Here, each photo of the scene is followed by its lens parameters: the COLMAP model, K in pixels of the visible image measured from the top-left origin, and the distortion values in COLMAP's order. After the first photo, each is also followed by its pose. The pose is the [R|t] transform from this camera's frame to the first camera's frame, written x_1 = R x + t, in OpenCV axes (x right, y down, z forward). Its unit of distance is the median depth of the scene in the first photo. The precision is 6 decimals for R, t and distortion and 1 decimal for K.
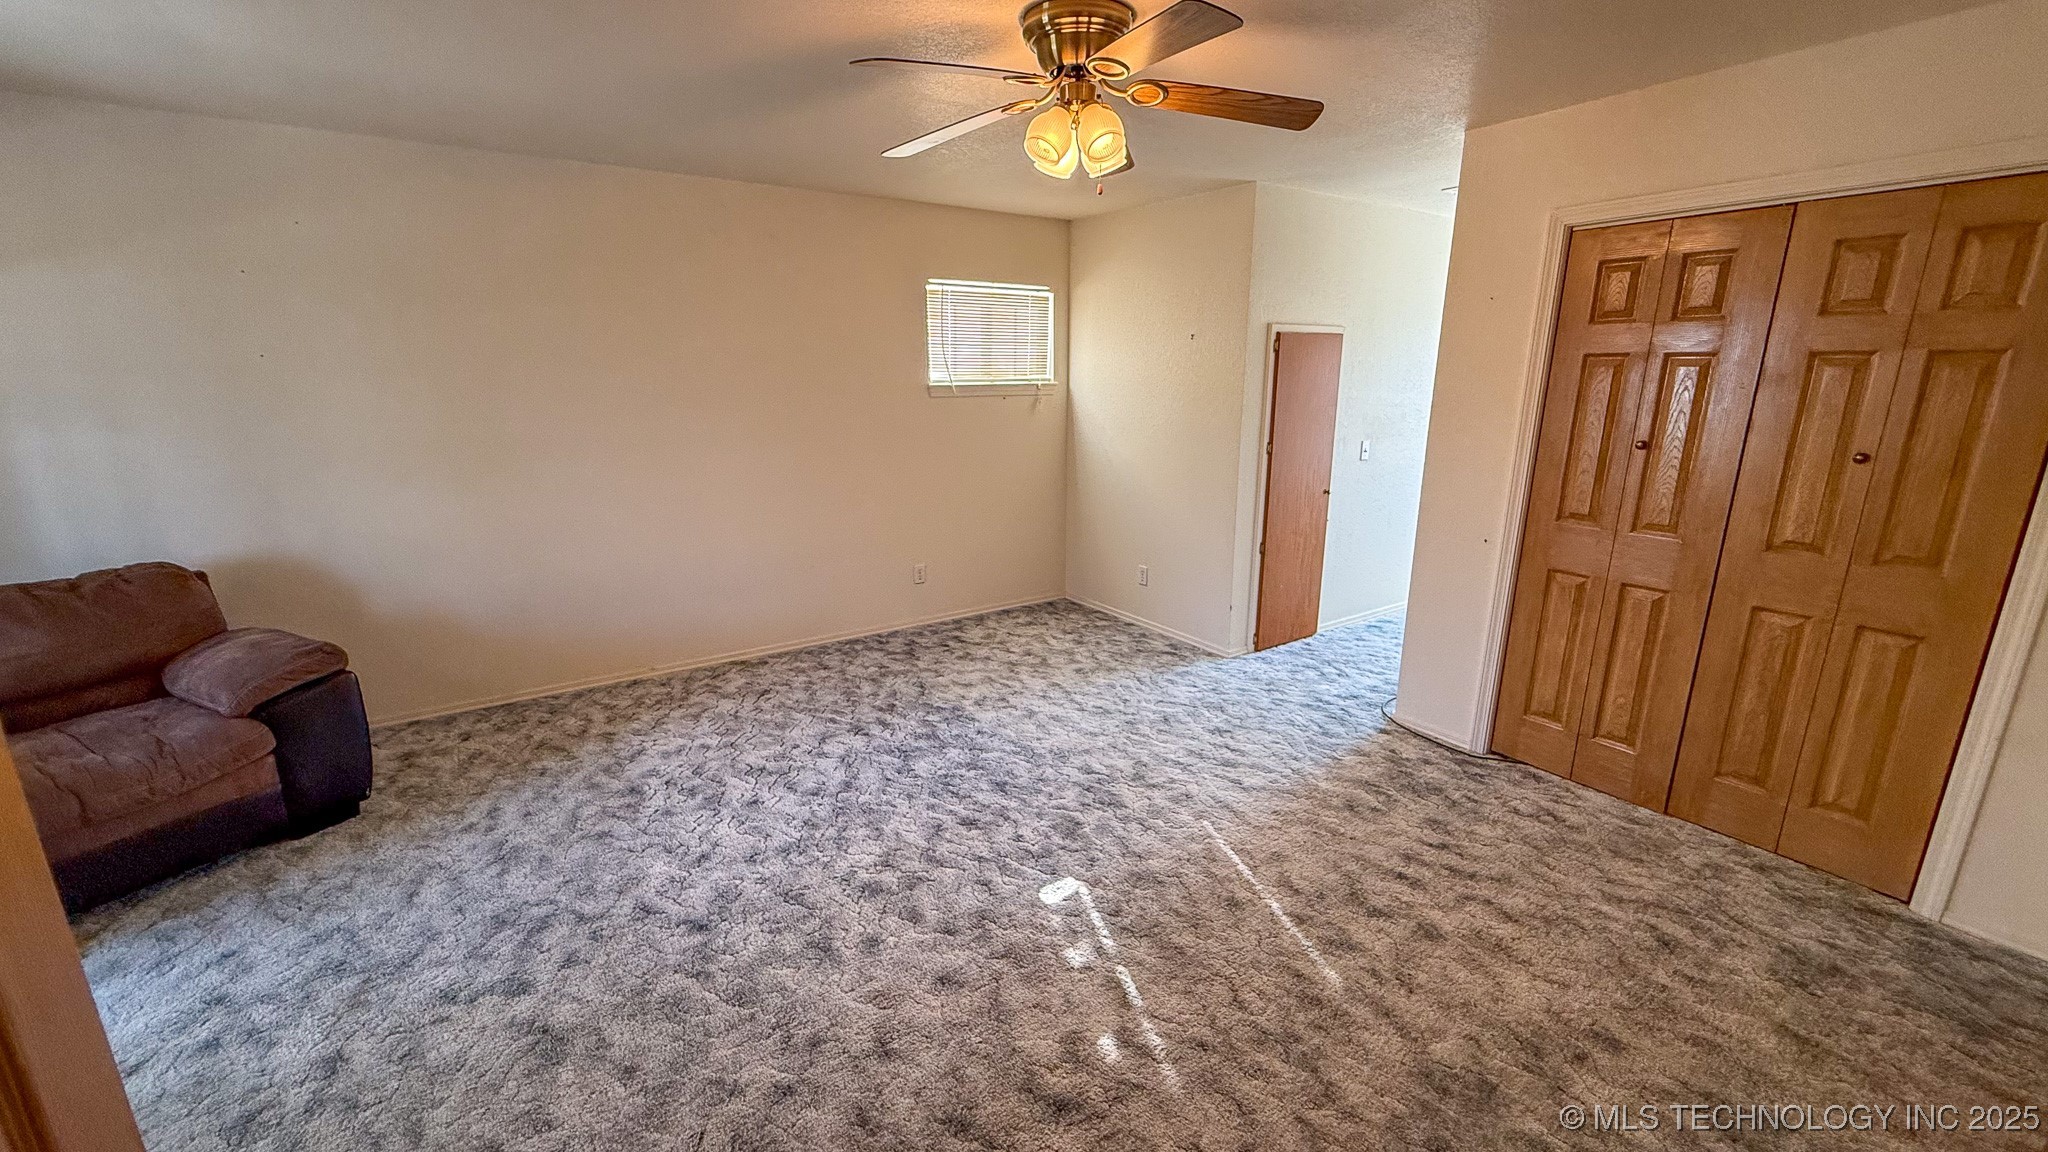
lens RADIAL K [[815.9, 0, 1017.4], [0, 815.9, 582.1], [0, 0, 1]] dist [-0.001740, 0.000560]
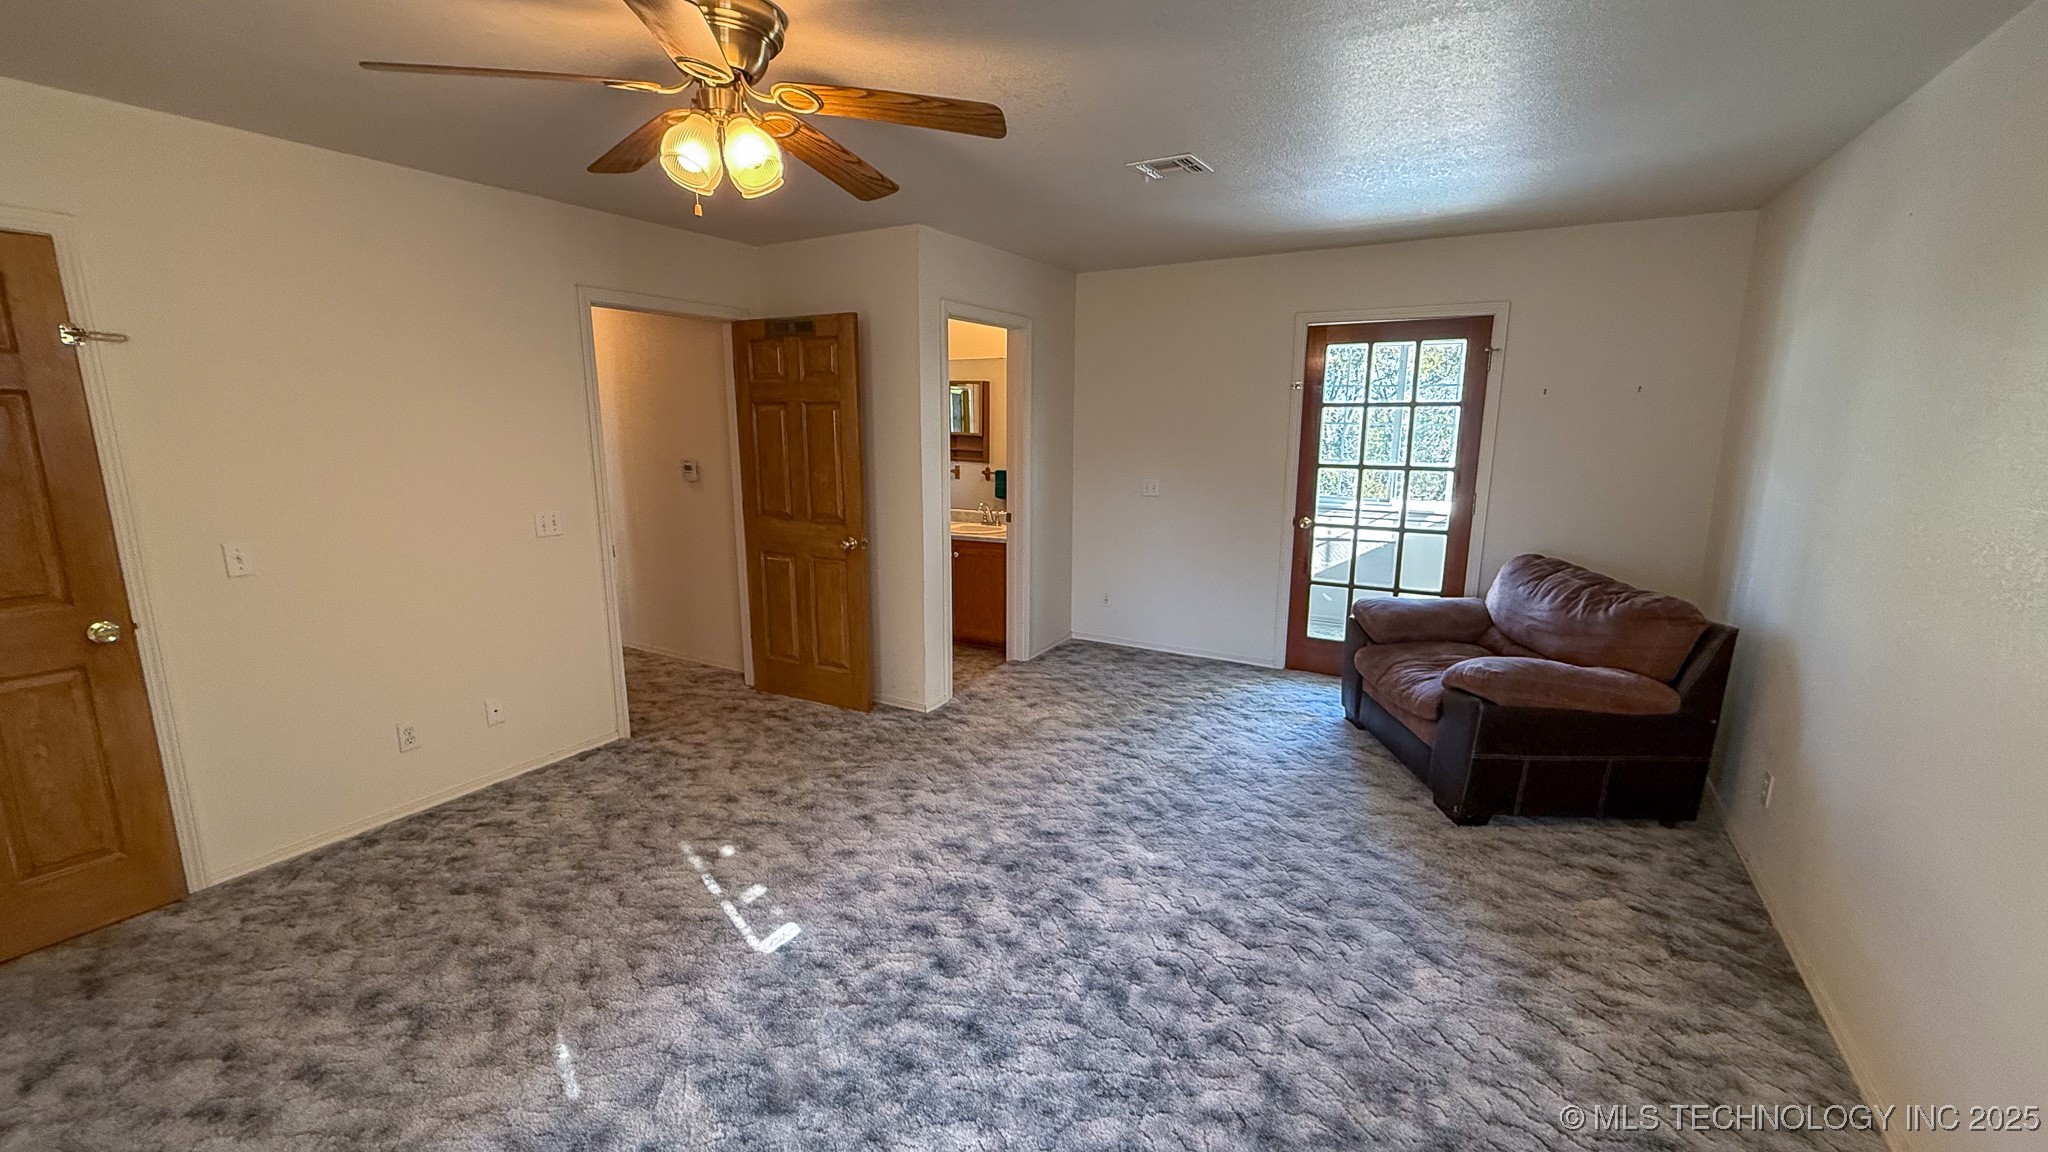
lens RADIAL K [[815.9, 0, 1020.8], [0, 815.9, 565.4], [0, 0, 1]] dist [-0.001740, 0.000560]
pose [[-0.900133, 0.079021, -0.428388, 0.130926], [-0.111759, 0.908603, 0.402431, -0.348621], [0.421035, 0.410118, -0.809032, 1.309229]]
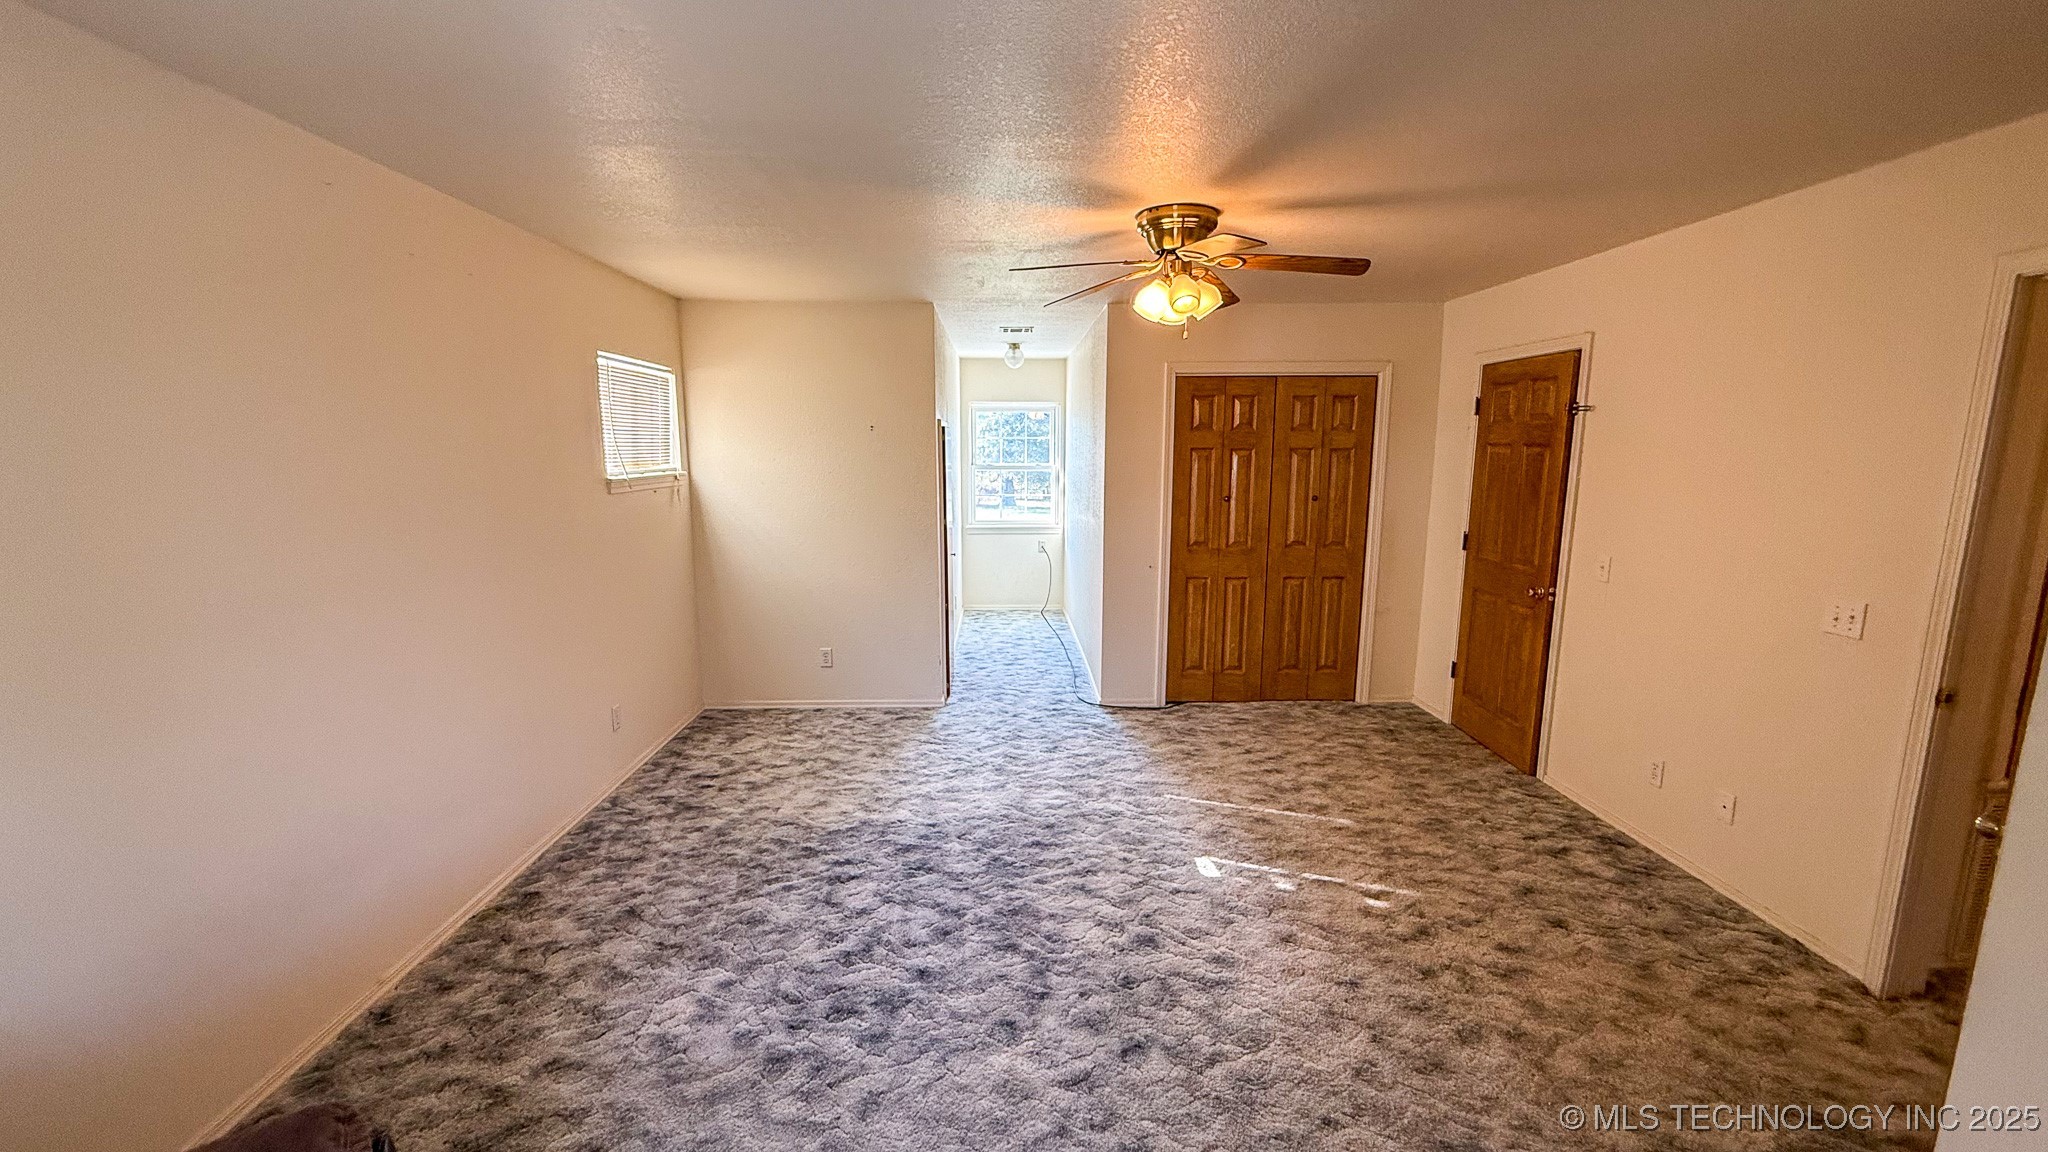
lens RADIAL K [[815.9, 0, 1021.4], [0, 815.9, 584.3], [0, 0, 1]] dist [-0.001740, 0.000560]
pose [[0.538575, -0.140840, 0.830723, -0.821387], [0.214180, 0.976430, 0.026686, -0.109497], [-0.814901, 0.163551, 0.556046, 0.346481]]
